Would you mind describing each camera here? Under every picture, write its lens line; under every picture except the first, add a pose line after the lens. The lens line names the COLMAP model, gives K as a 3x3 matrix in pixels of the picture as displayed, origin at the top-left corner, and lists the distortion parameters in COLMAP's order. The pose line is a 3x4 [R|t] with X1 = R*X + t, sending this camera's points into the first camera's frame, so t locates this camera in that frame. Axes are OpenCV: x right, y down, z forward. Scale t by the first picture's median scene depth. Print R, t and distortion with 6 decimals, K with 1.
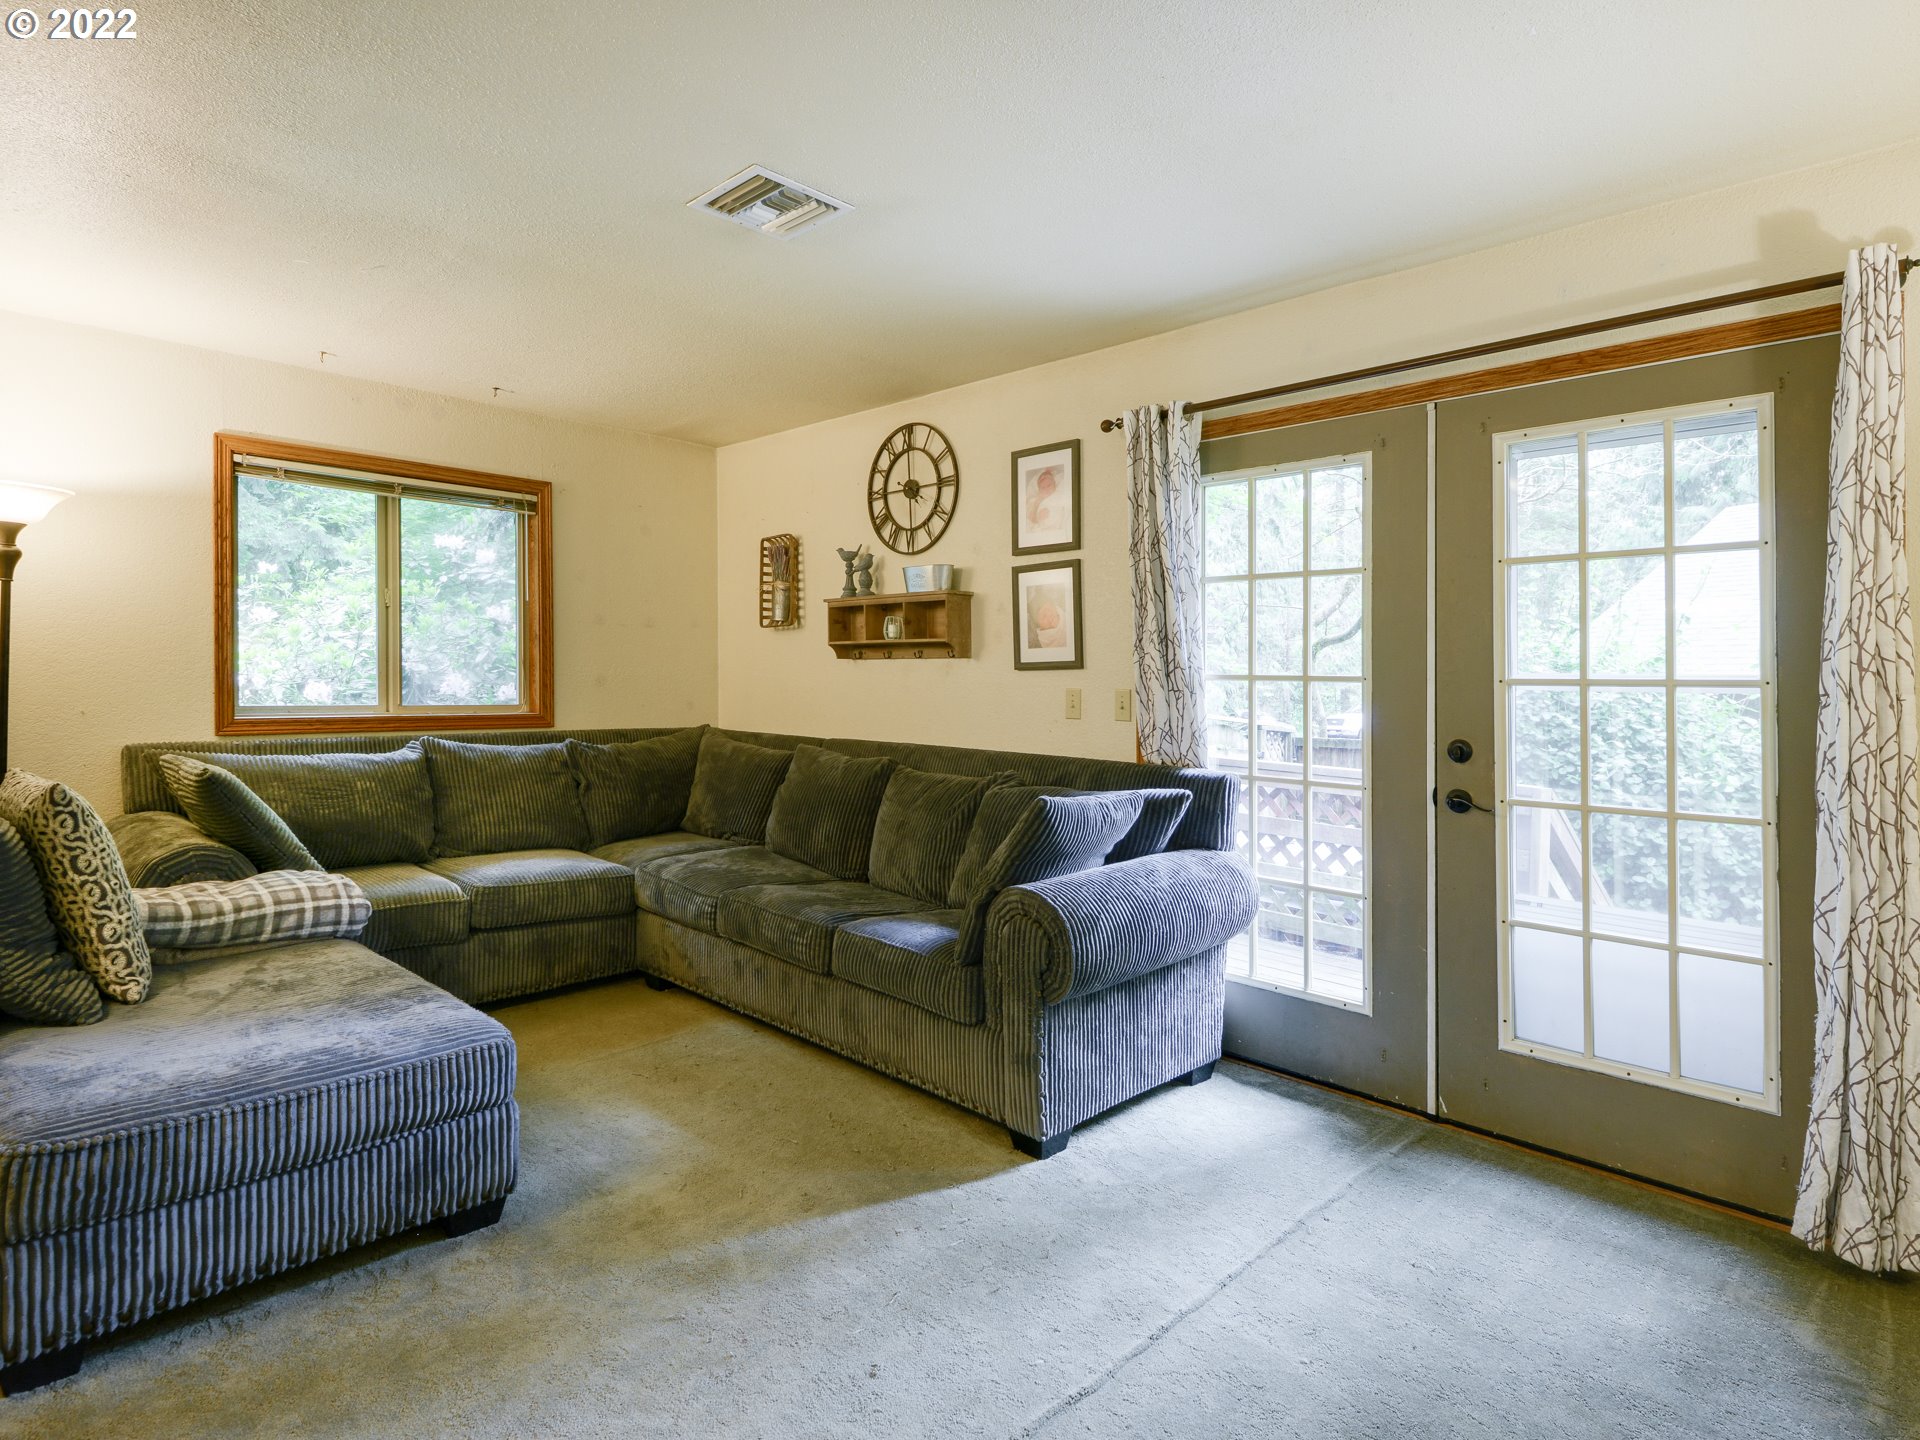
lens RADIAL K [[1035.3, 0, 963.4], [0, 1035.3, 671.2], [0, 0, 1]] dist [0.014822, -0.000473]
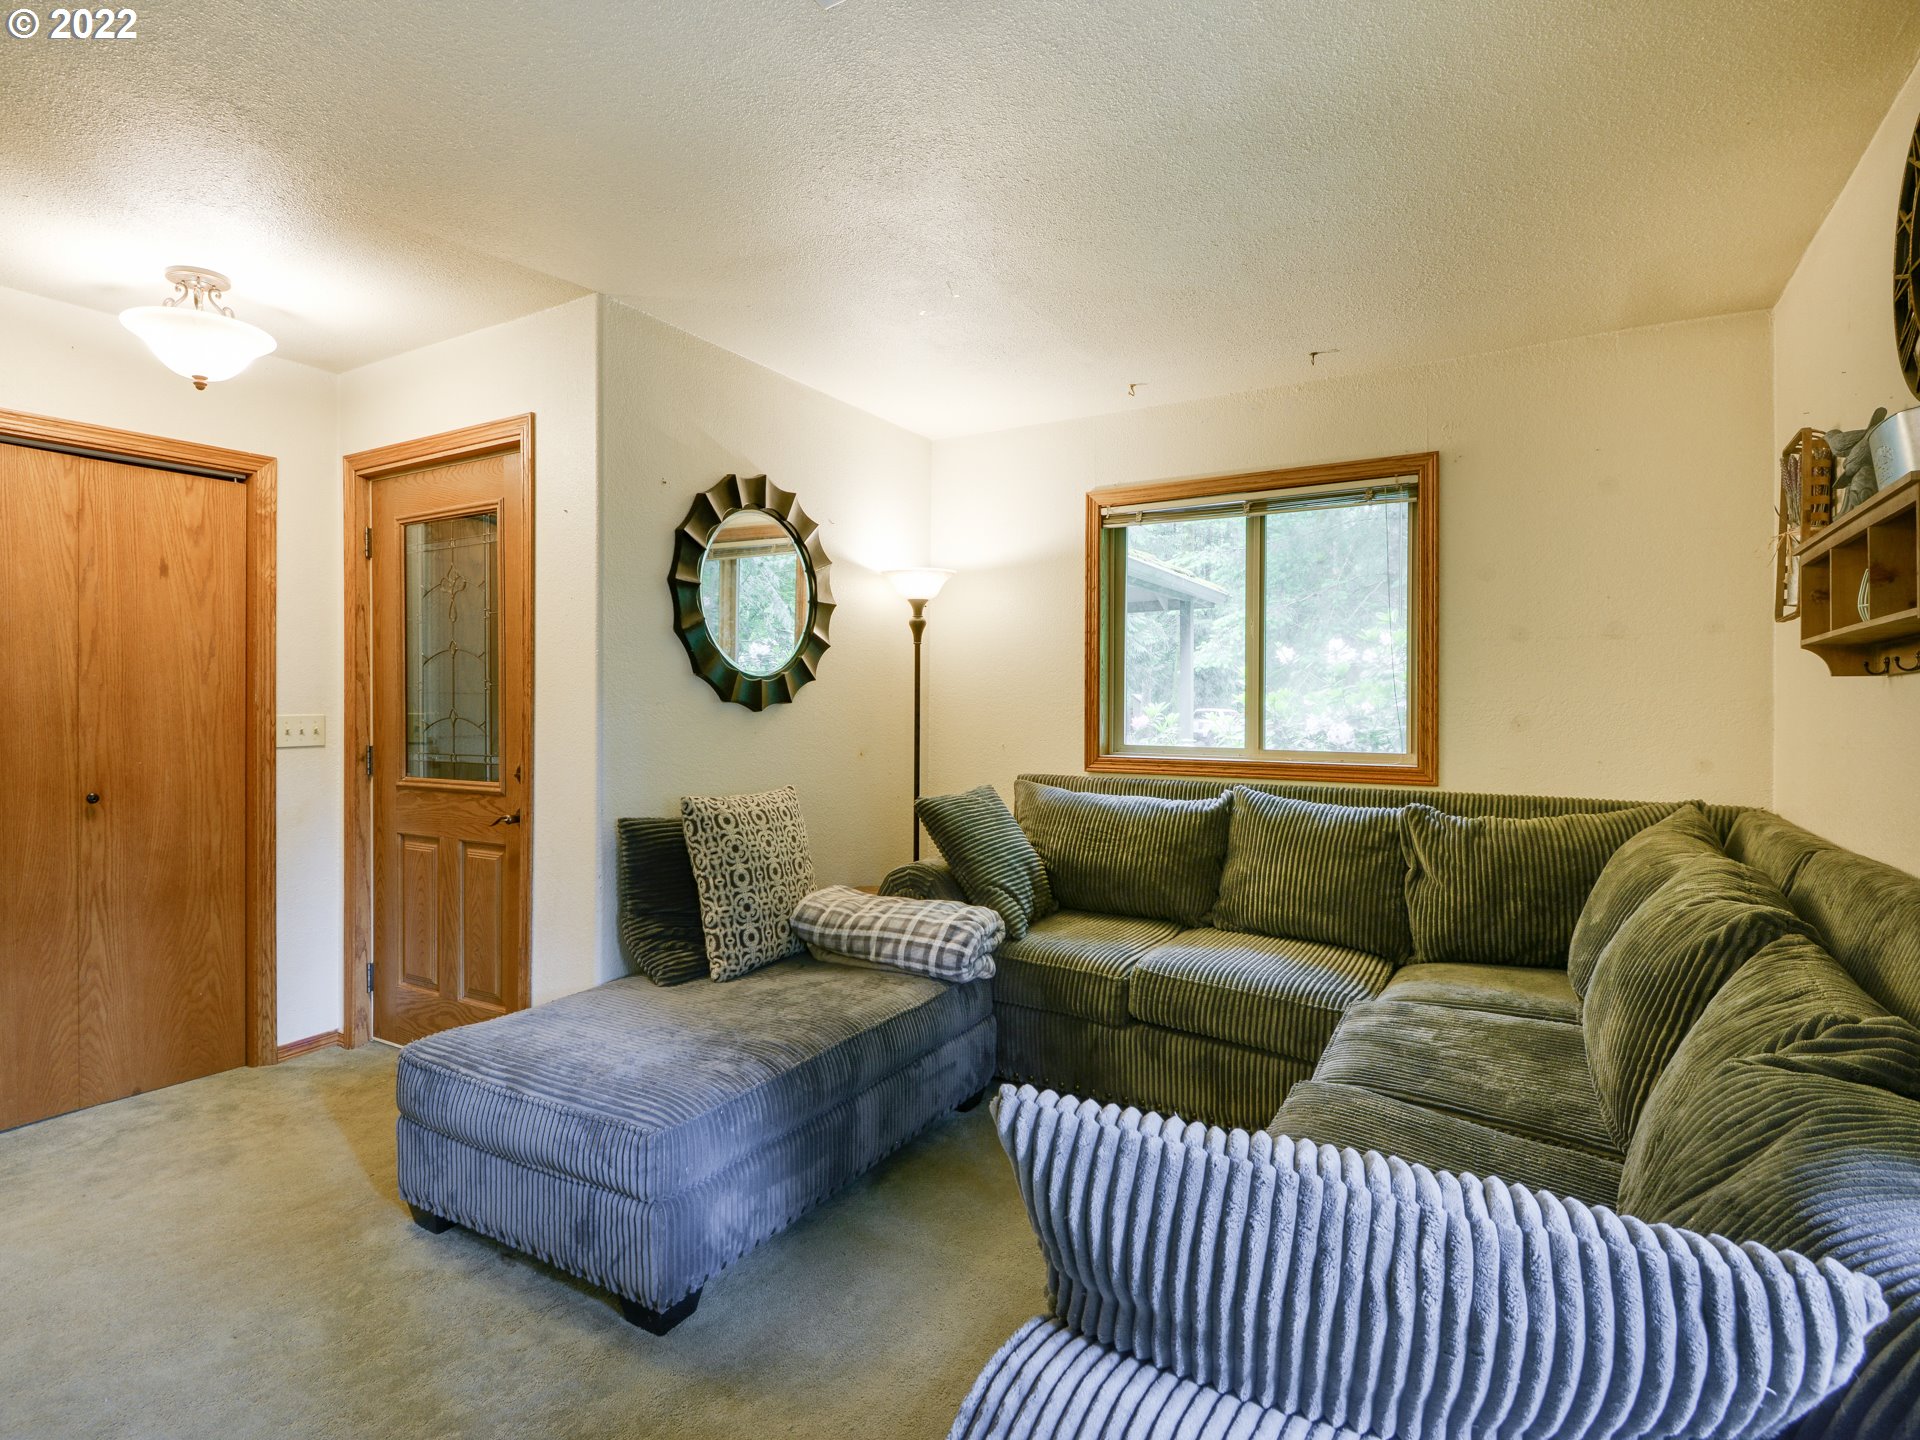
lens RADIAL K [[977.0, 0, 957.1], [0, 977.0, 706.8], [0, 0, 1]] dist [0.001310, -0.001061]
pose [[0.216851, -0.009988, -0.976154, 0.247022], [0.006753, 0.999939, -0.008731, 0.003504], [0.976181, -0.004698, 0.216905, 0.634983]]
